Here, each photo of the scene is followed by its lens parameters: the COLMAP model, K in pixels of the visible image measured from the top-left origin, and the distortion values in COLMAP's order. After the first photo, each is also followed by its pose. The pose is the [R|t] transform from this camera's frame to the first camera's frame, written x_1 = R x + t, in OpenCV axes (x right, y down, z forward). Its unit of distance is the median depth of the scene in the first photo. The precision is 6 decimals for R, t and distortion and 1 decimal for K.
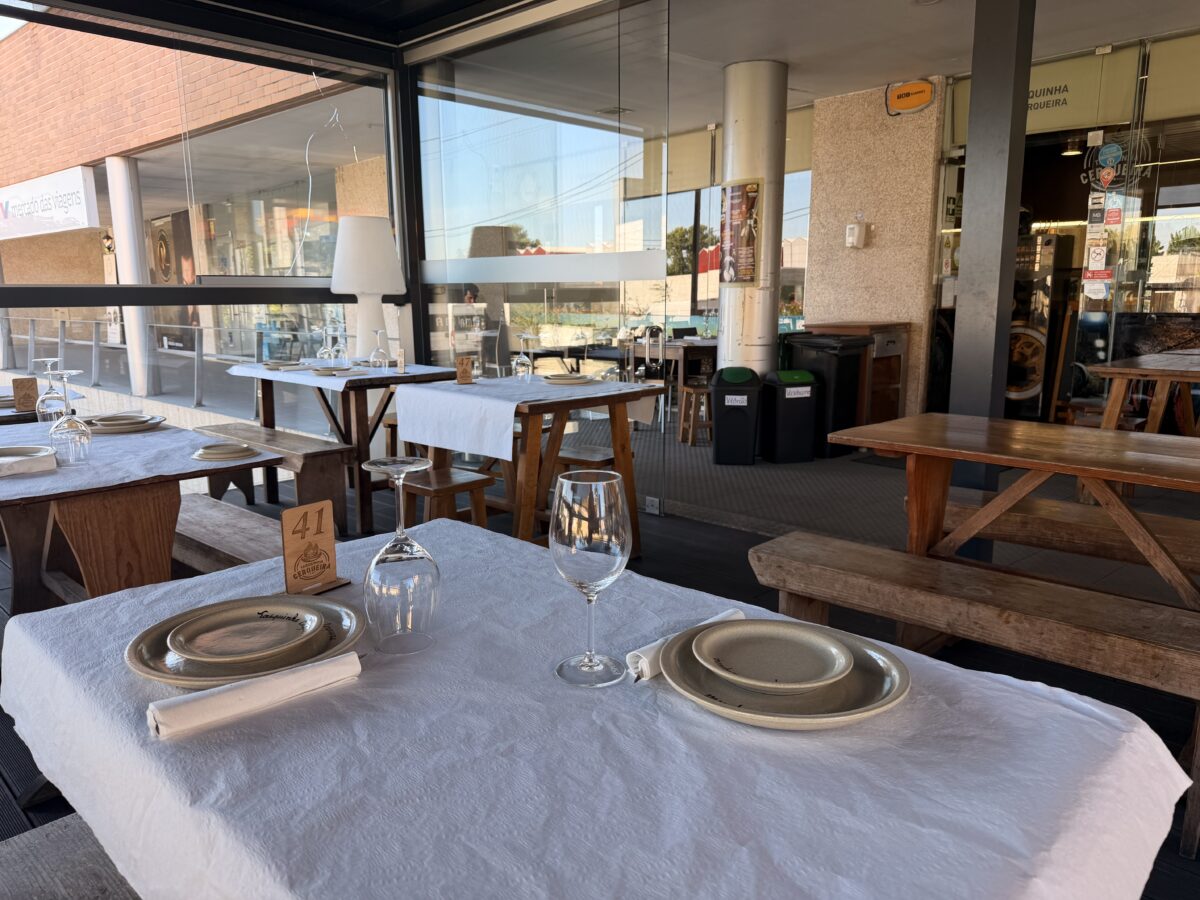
lens RADIAL K [[866.6, 0, 600.0], [0, 866.6, 450.0], [0, 0, 1]] dist [0.009152, -0.007751]
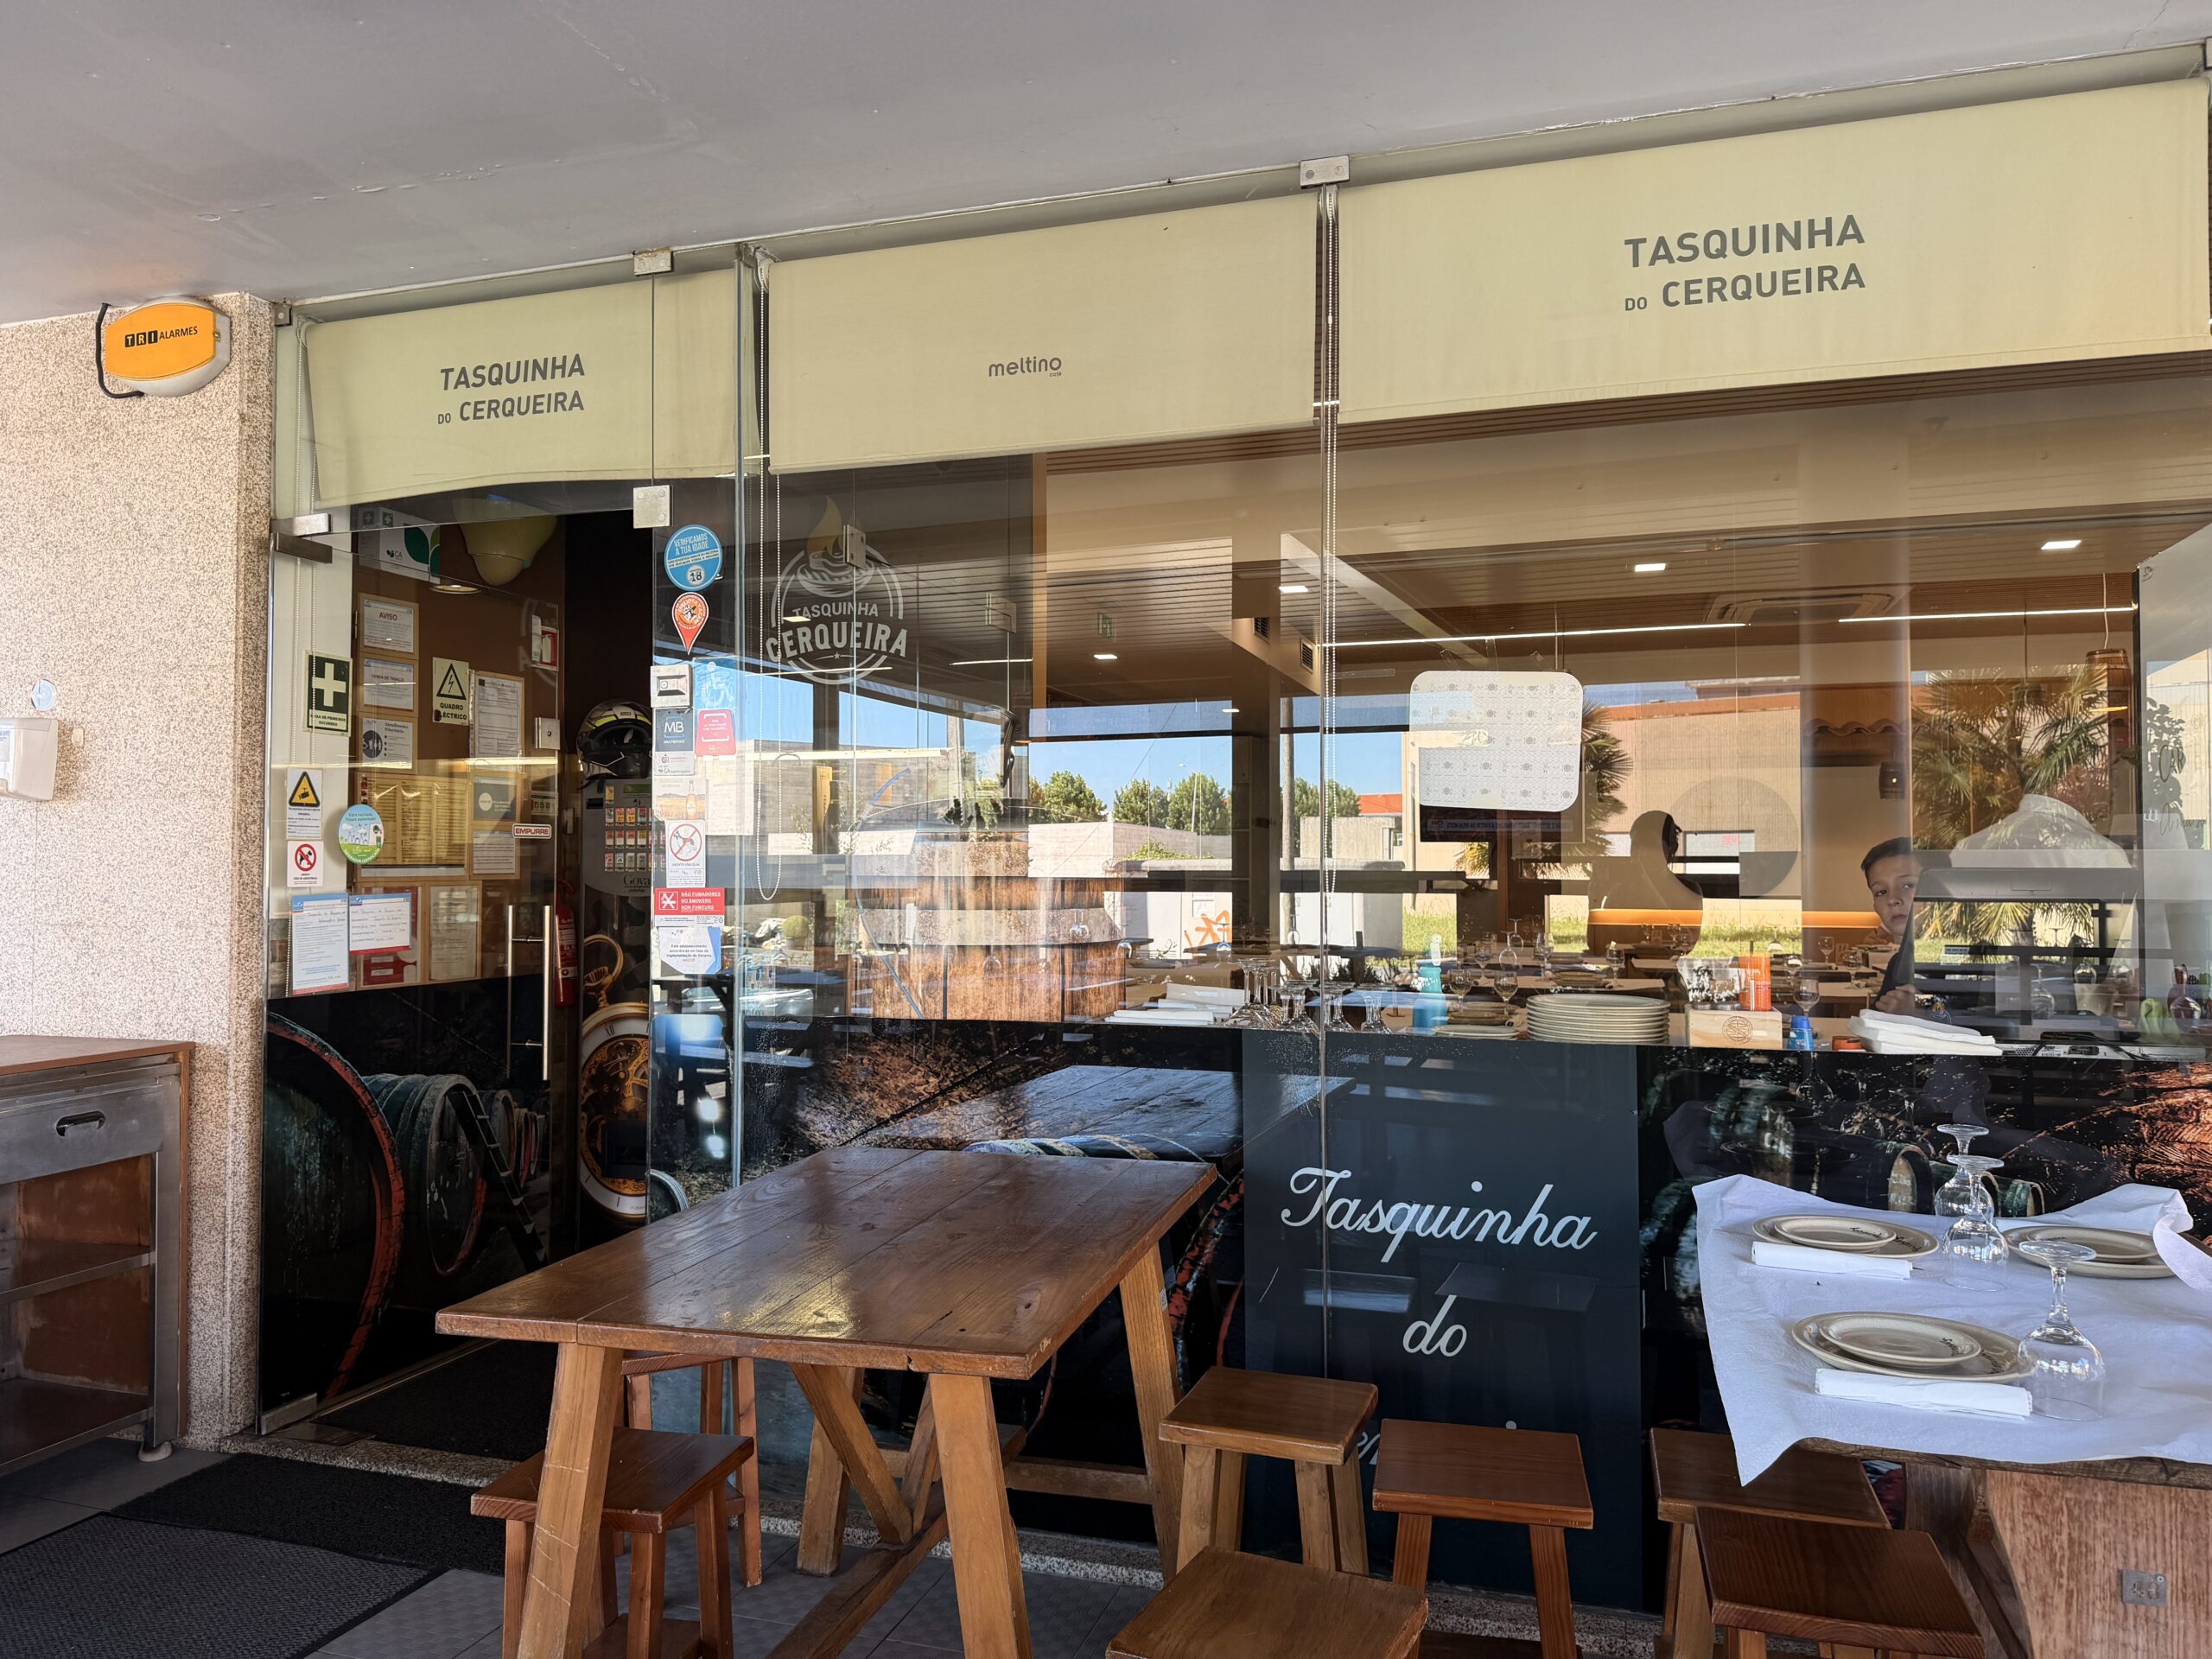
lens RADIAL K [[1597.5, 0, 1106.0], [0, 1597.5, 829.5], [0, 0, 1]] dist [0.009152, -0.007751]
pose [[0.846751, 0.019573, 0.531629, 0.337635], [0.090144, 0.979593, -0.179642, -0.092745], [-0.524296, 0.200036, 0.827707, 0.359685]]
